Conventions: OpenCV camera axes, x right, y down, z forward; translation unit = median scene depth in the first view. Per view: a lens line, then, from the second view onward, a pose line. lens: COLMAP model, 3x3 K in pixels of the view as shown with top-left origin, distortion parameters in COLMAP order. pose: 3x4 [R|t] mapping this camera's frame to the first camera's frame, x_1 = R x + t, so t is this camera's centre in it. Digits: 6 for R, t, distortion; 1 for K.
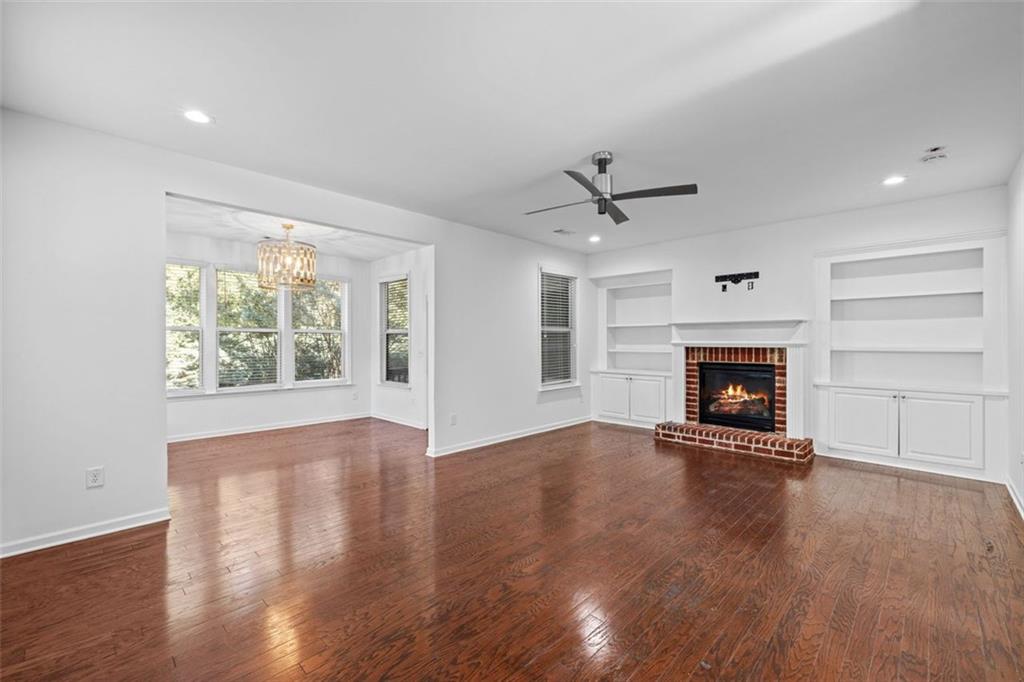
lens RADIAL K [[431.1, 0, 513.9], [0, 431.1, 343.5], [0, 0, 1]] dist [-0.002067, 0.000614]
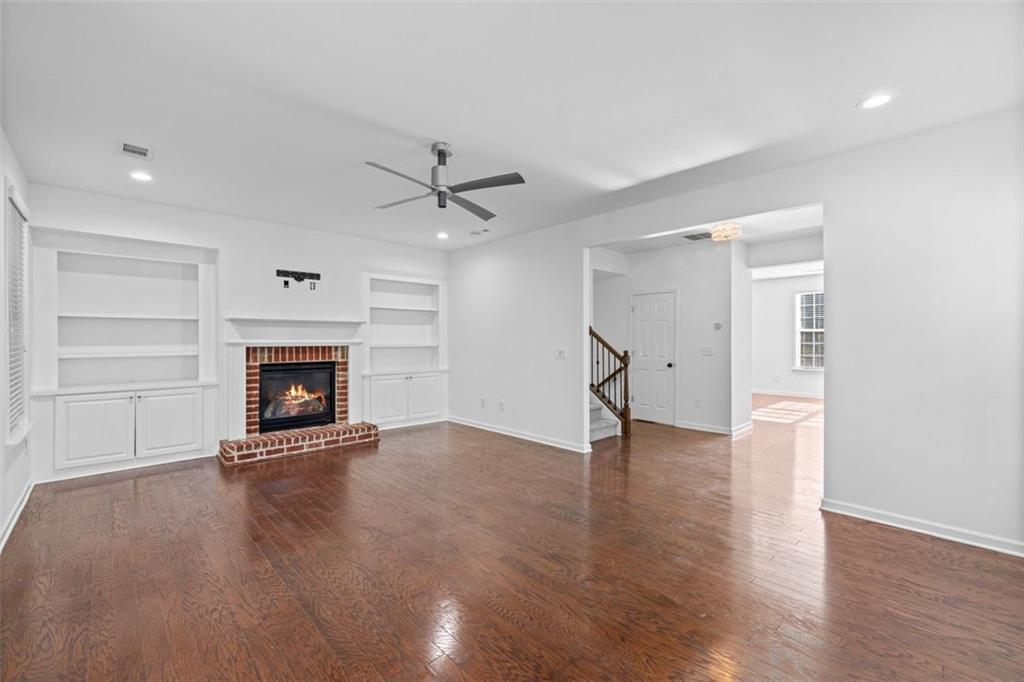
lens RADIAL K [[431.1, 0, 513.8], [0, 431.1, 337.1], [0, 0, 1]] dist [-0.002067, 0.000614]
pose [[0.040408, 0.008454, 0.999147, -0.447949], [0.008988, 0.999921, -0.008824, 0.001087], [-0.999143, 0.009337, 0.040329, 0.473798]]
